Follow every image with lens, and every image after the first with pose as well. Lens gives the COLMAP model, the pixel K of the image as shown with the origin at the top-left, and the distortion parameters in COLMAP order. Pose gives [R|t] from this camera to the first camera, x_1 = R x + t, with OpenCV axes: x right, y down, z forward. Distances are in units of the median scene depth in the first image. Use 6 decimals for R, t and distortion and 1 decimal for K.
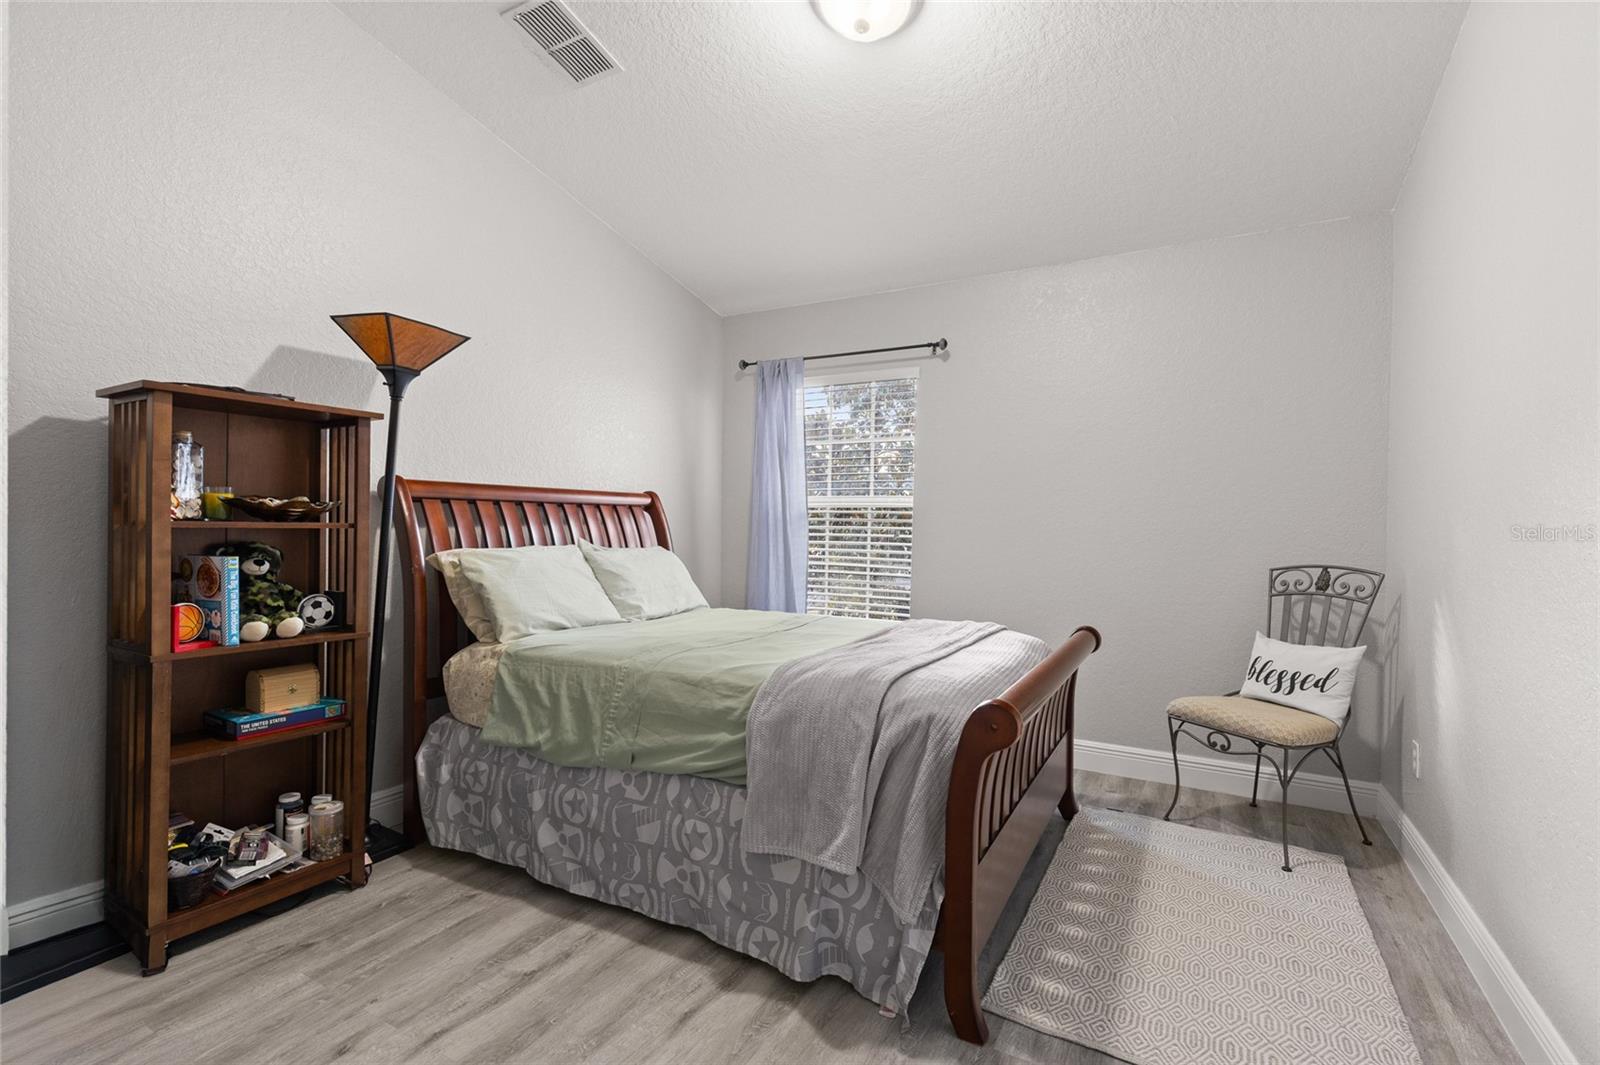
lens RADIAL K [[716.5, 0, 804.5], [0, 716.5, 529.2], [0, 0, 1]] dist [-0.002285, -0.000193]
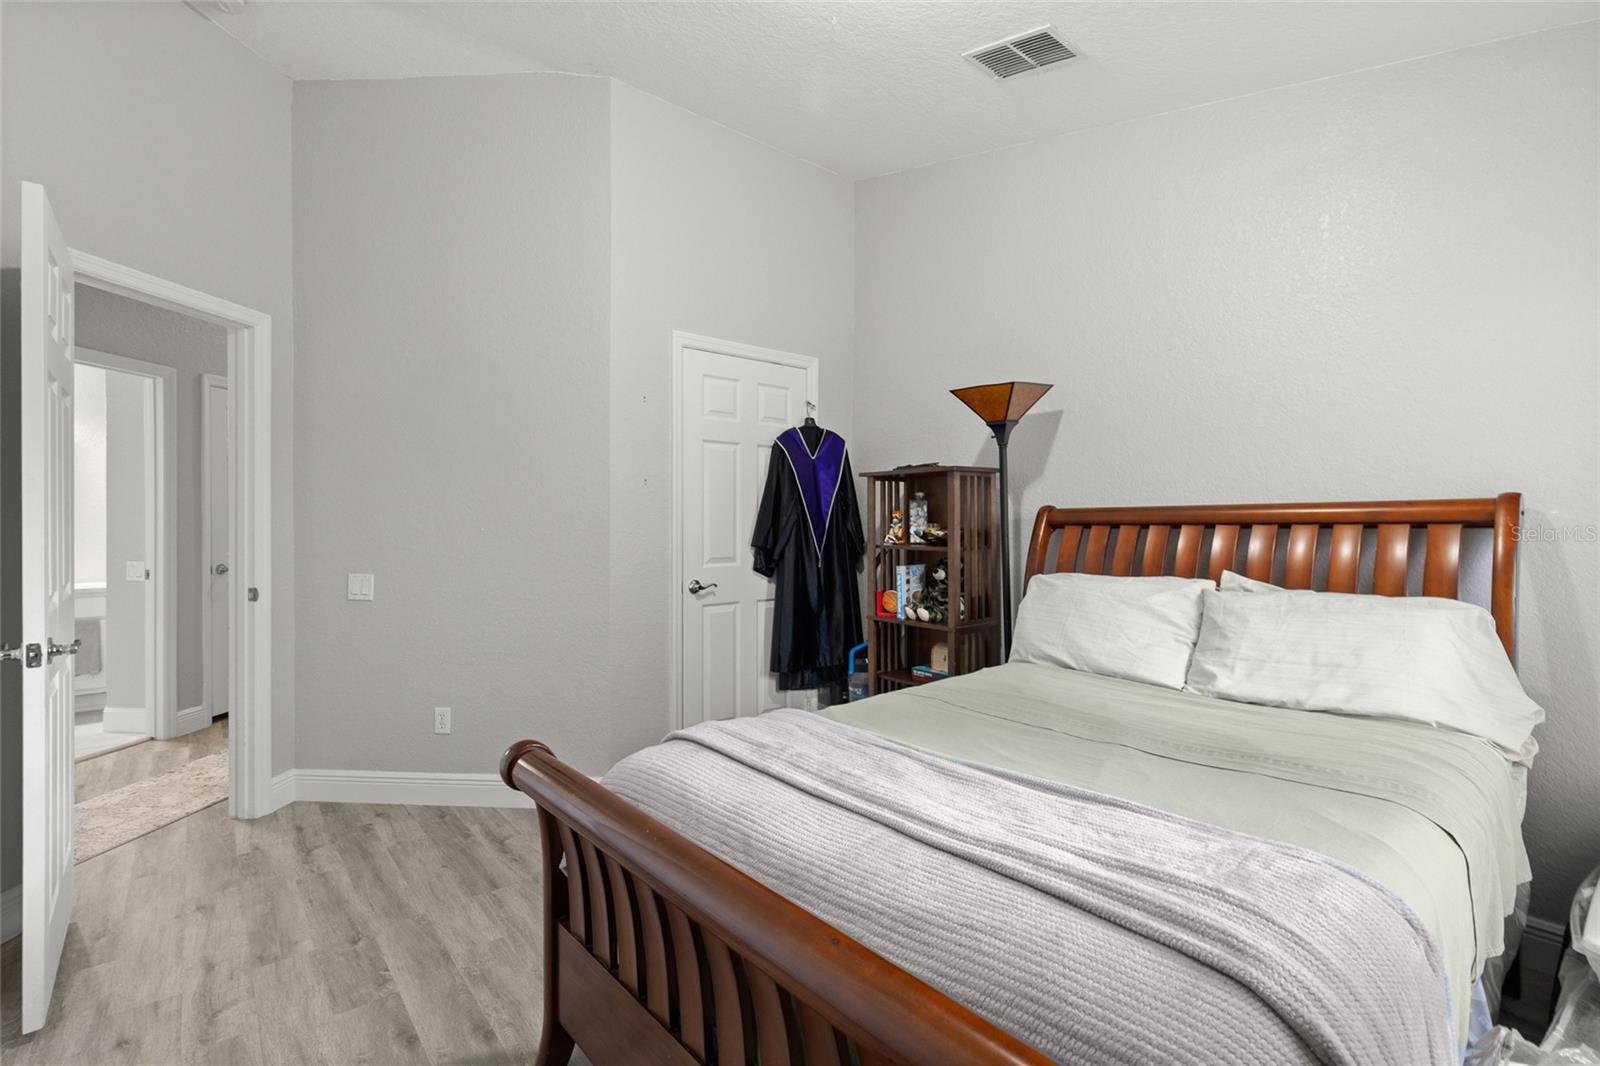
lens RADIAL K [[716.5, 0, 804.5], [0, 716.5, 529.7], [0, 0, 1]] dist [-0.002285, -0.000193]
pose [[-0.328453, -0.001858, -0.944518, 0.695458], [-0.007060, 0.999975, 0.000488, -0.038044], [0.944494, 0.006829, -0.328458, 1.081851]]
